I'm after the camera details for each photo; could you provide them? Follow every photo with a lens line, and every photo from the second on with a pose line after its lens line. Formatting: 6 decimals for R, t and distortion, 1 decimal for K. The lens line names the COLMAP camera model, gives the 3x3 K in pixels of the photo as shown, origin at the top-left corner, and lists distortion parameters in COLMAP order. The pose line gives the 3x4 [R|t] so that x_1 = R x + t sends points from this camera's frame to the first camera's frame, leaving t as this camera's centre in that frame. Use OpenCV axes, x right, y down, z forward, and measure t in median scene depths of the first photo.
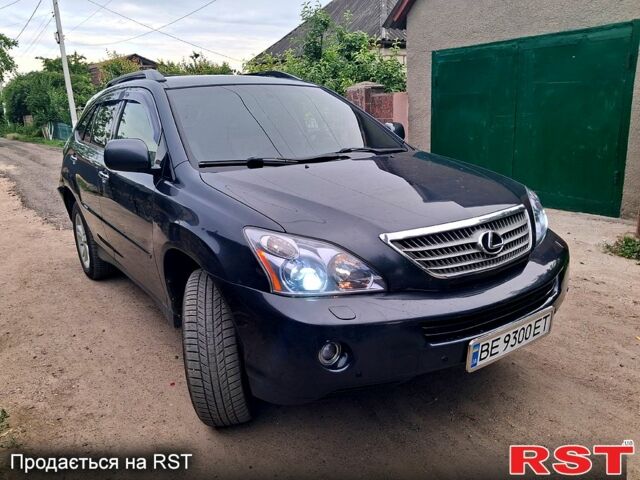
lens RADIAL K [[491.1, 0, 320.6], [0, 491.1, 230.2], [0, 0, 1]] dist [0.002149, -0.001680]
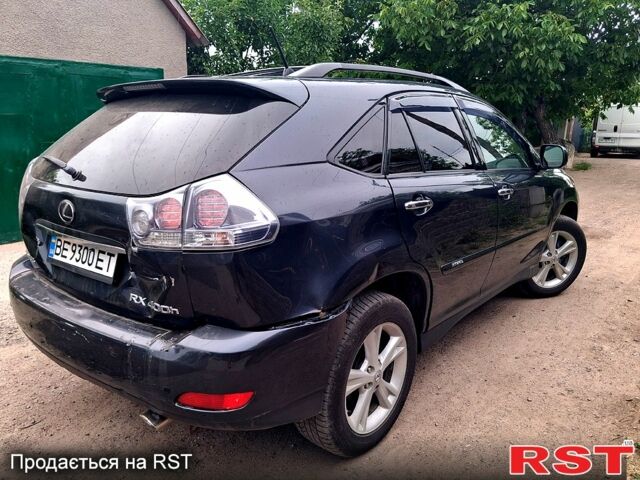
lens RADIAL K [[491.1, 0, 320.6], [0, 491.1, 230.2], [0, 0, 1]] dist [0.002149, -0.001680]
pose [[-0.226319, -0.164381, 0.960082, -1.645581], [0.249819, 0.942892, 0.220328, -0.422218], [-0.941472, 0.289711, -0.172329, 1.979157]]
